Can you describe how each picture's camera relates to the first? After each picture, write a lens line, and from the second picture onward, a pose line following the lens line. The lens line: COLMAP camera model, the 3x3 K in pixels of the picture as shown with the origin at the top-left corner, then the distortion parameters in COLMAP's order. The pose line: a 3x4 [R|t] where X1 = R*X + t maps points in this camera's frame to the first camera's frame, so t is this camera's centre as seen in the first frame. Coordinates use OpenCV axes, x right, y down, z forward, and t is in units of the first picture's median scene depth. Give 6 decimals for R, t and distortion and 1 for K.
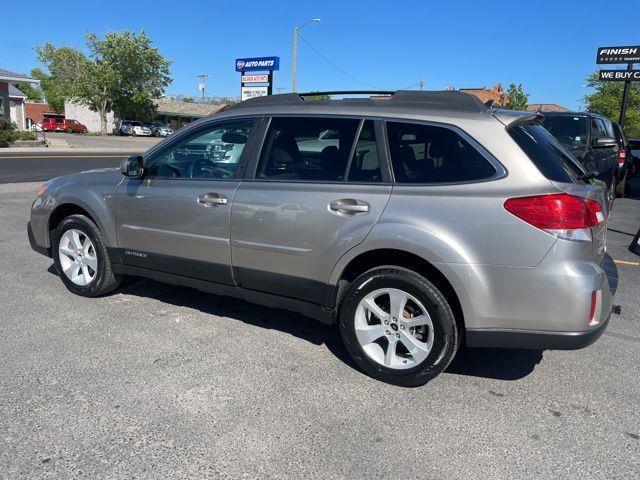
lens RADIAL K [[477.8, 0, 323.4], [0, 477.8, 237.9], [0, 0, 1]] dist [0.073841, -0.099176]
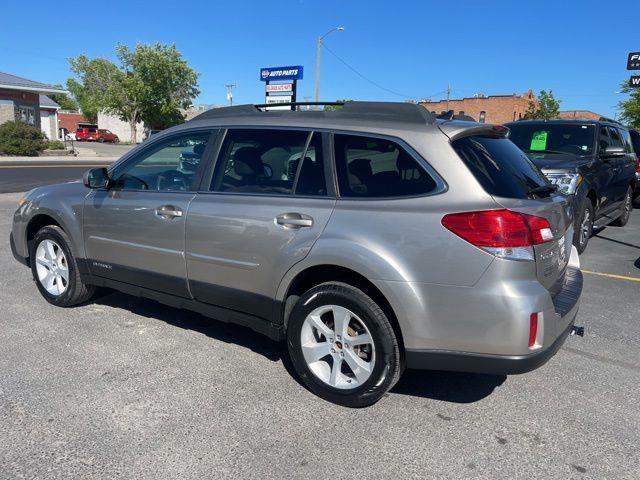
lens RADIAL K [[477.8, 0, 322.4], [0, 477.8, 243.8], [0, 0, 1]] dist [0.073841, -0.099176]
pose [[0.998292, 0.008879, -0.057739, 0.161700], [-0.009162, 0.999947, -0.004642, -0.013955], [0.057695, 0.005163, 0.998321, 0.027906]]
